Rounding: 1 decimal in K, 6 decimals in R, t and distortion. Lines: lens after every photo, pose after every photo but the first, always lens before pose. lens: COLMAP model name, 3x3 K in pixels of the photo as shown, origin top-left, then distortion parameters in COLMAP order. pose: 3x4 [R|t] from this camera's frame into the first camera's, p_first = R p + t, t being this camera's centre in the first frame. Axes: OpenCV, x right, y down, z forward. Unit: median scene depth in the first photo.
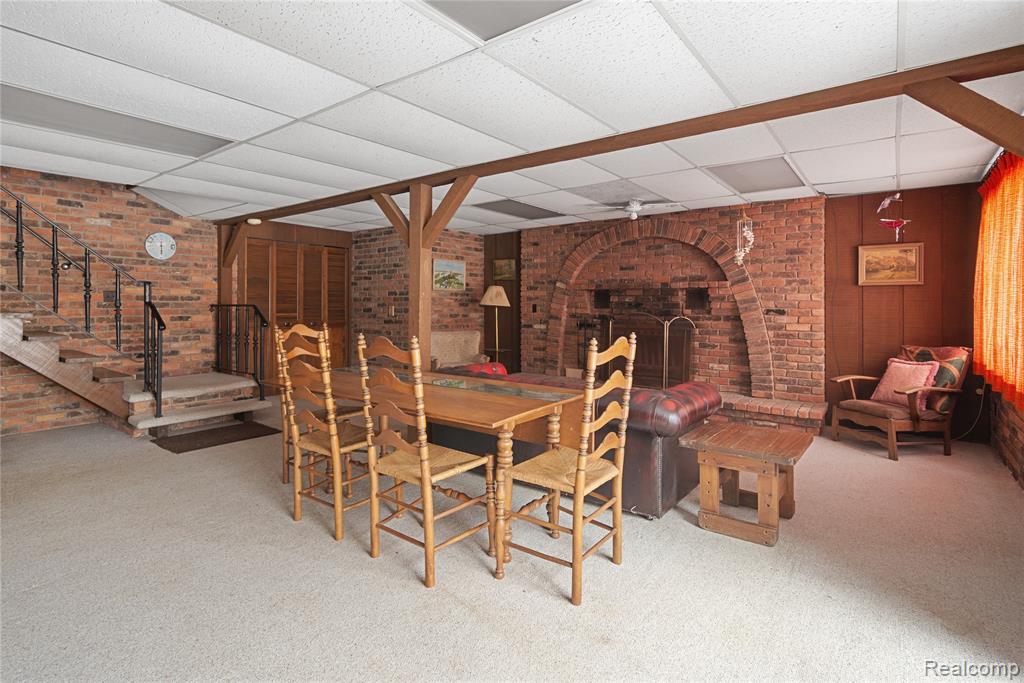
lens RADIAL K [[504.7, 0, 524.3], [0, 504.7, 301.6], [0, 0, 1]] dist [-0.003883, -0.001059]
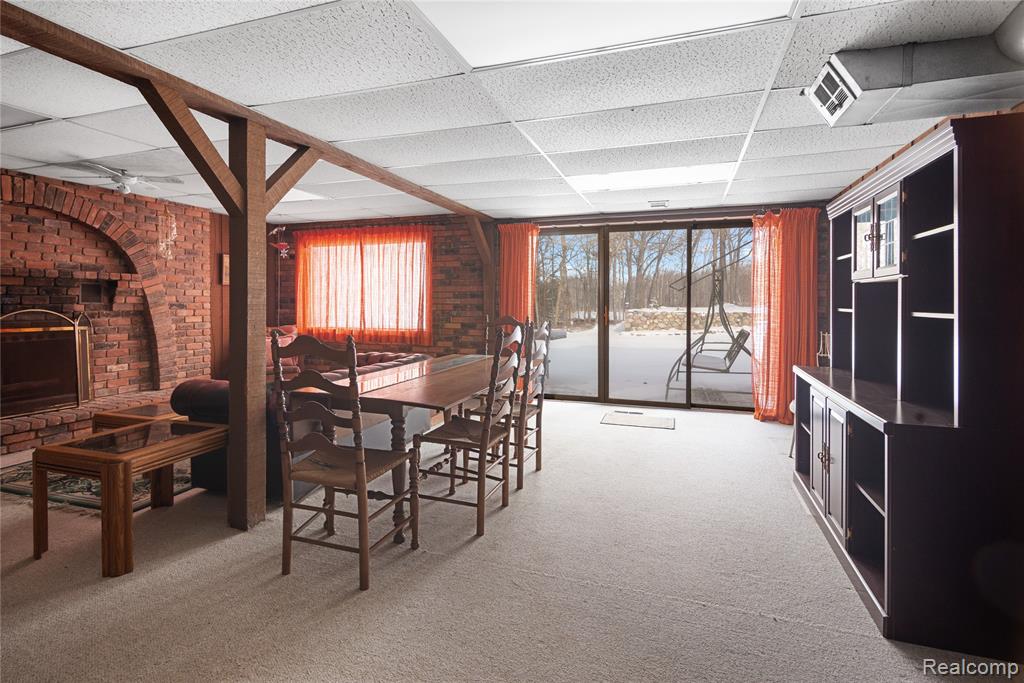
lens RADIAL K [[504.7, 0, 510.4], [0, 504.7, 309.0], [0, 0, 1]] dist [-0.003883, -0.001059]
pose [[-0.300412, -0.015731, 0.953680, -0.694056], [-0.006585, 0.999874, 0.014419, 0.006146], [-0.953787, -0.001948, -0.300478, 0.605532]]
